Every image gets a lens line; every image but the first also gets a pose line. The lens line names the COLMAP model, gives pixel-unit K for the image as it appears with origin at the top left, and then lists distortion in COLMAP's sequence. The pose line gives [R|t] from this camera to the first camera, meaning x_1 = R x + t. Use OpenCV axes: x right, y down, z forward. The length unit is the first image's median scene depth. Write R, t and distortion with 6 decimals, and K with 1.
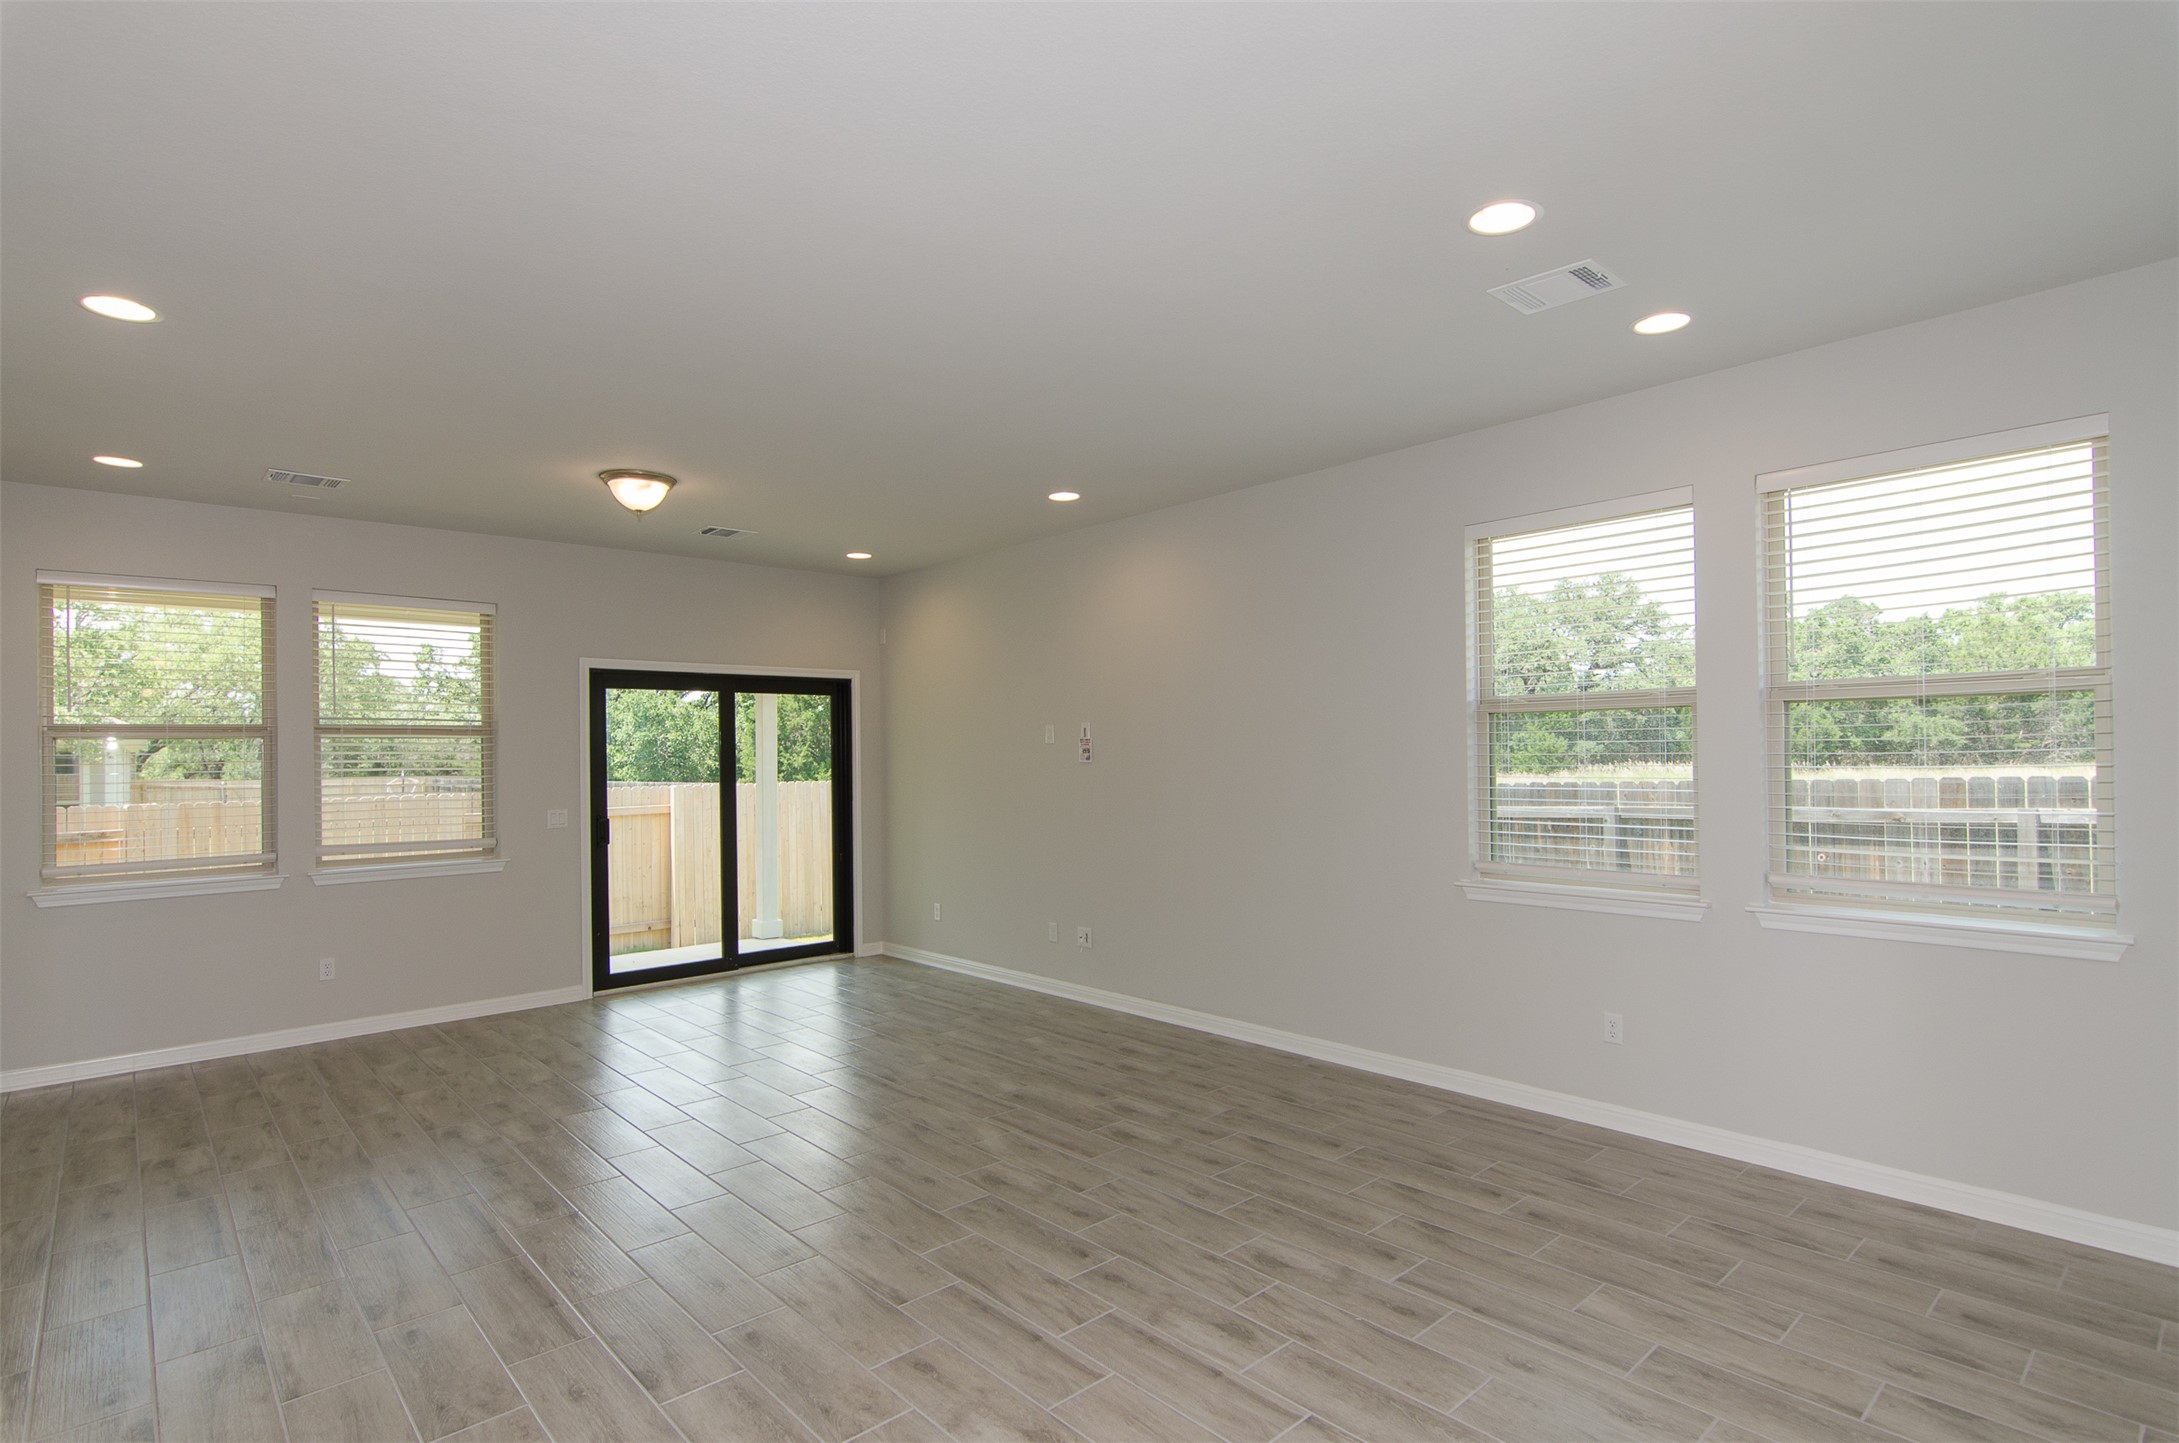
lens RADIAL K [[1067.6, 0, 1089.5], [0, 1067.6, 721.5], [0, 0, 1]] dist [0.002429, 0.000522]
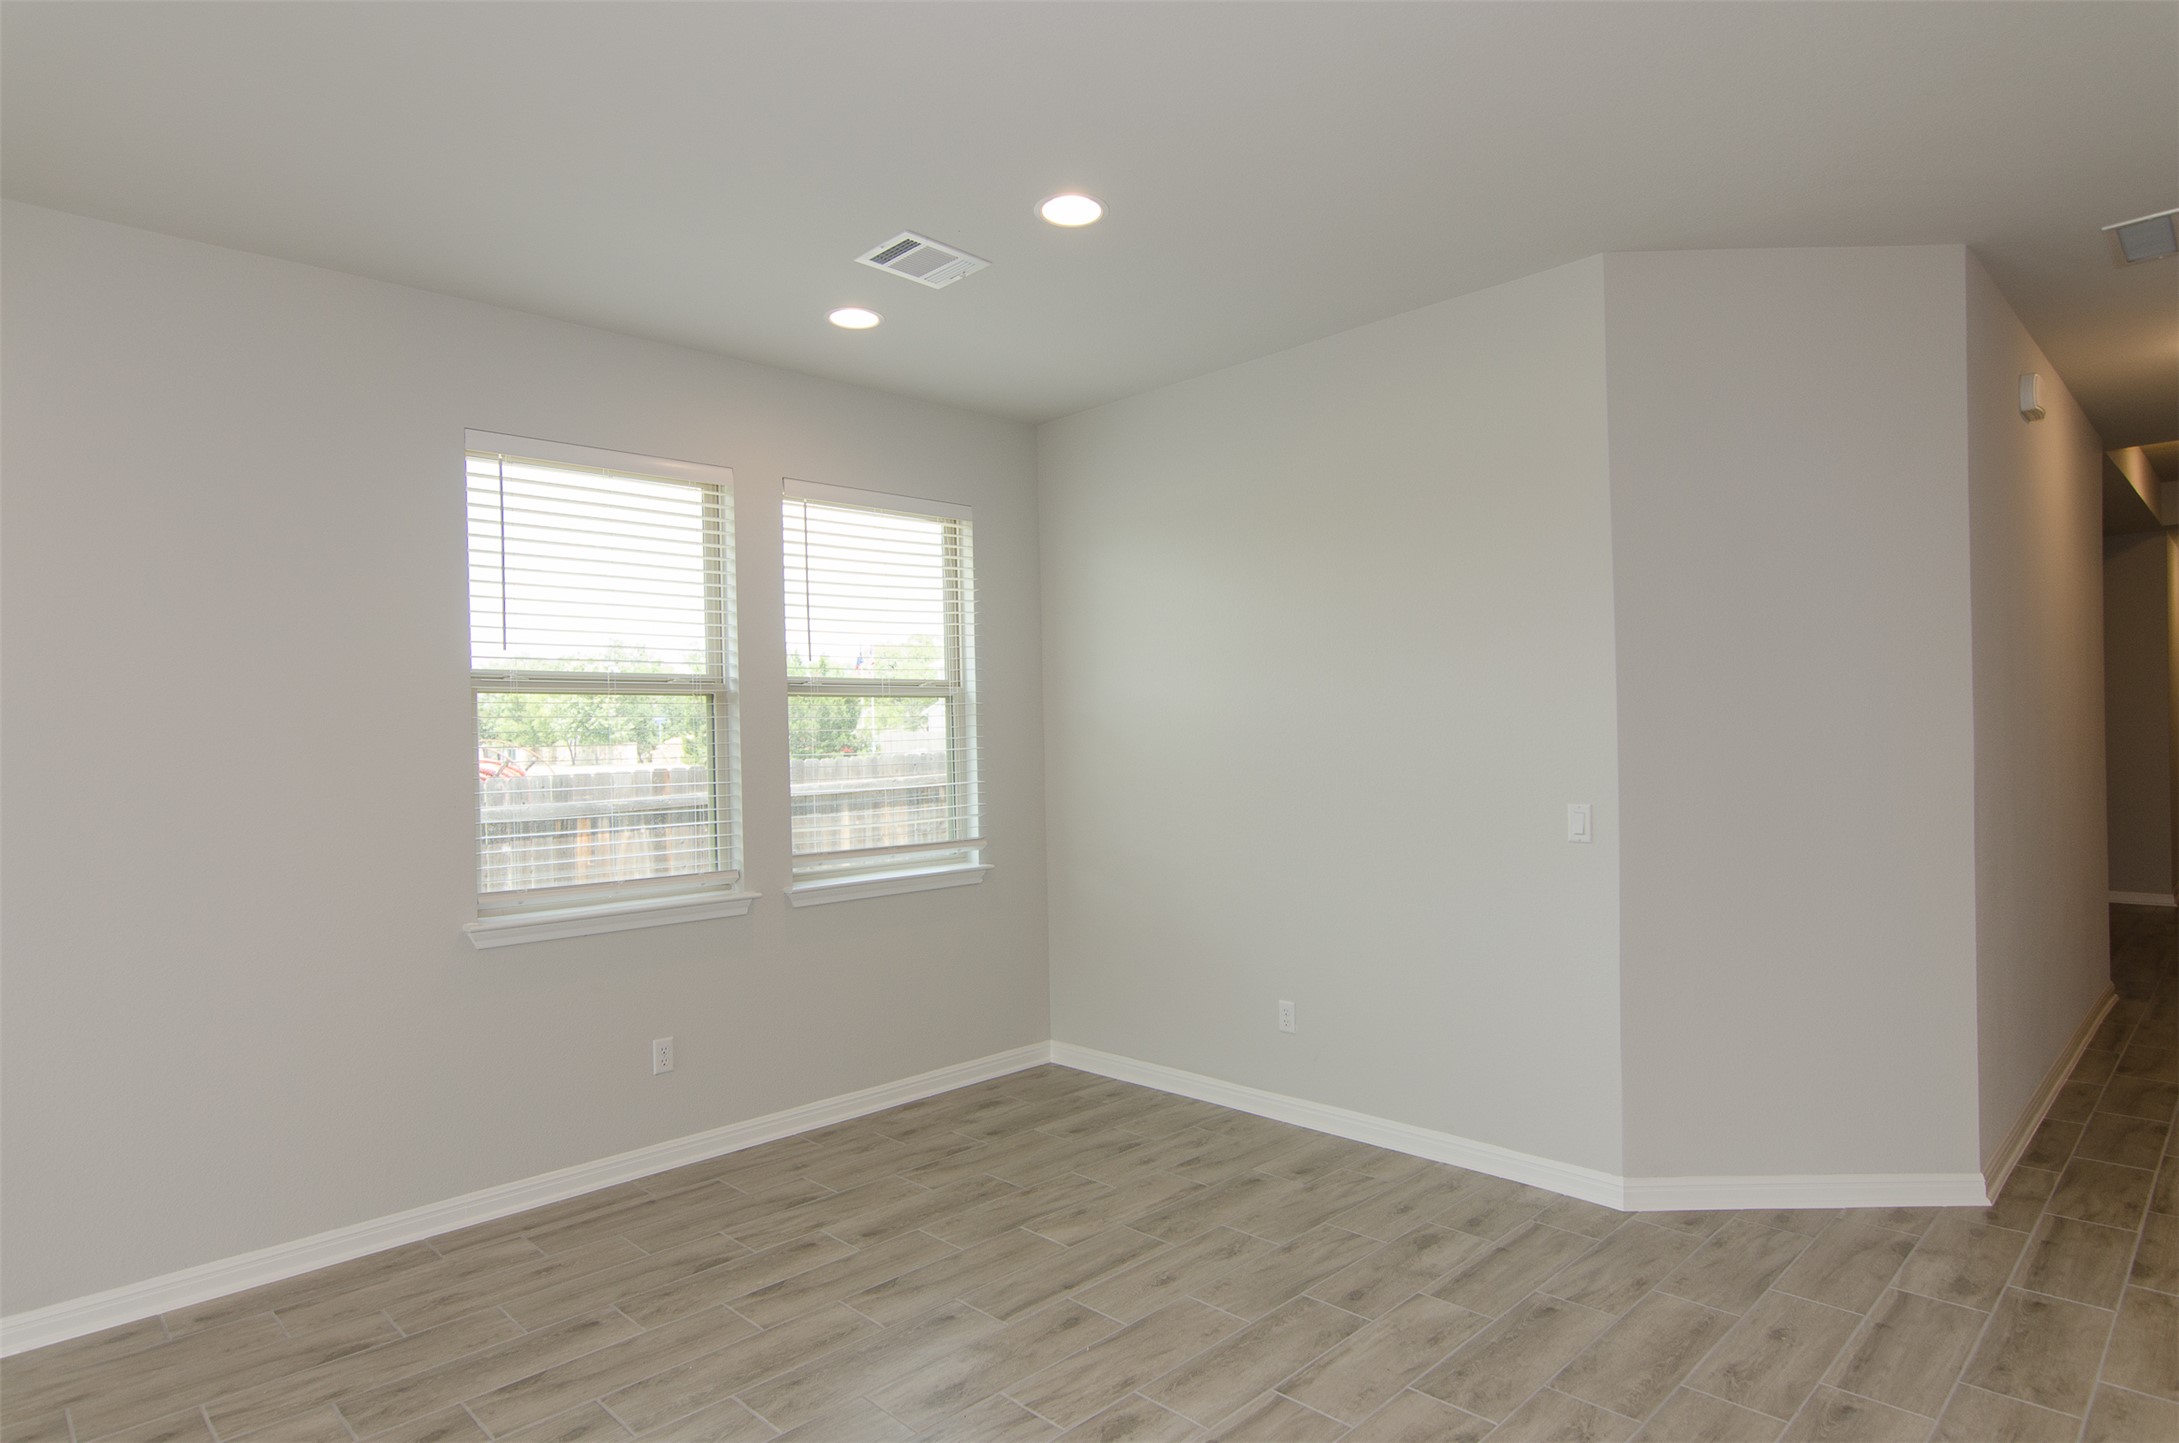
lens RADIAL K [[1189.8, 0, 1089.5], [0, 1189.8, 721.5], [0, 0, 1]] dist [-0.000003, -0.000019]
pose [[-0.036026, 0.026444, 0.999001, -0.585629], [-0.009394, 0.999597, -0.026799, 0.040406], [-0.999307, -0.010350, -0.035763, 0.788728]]
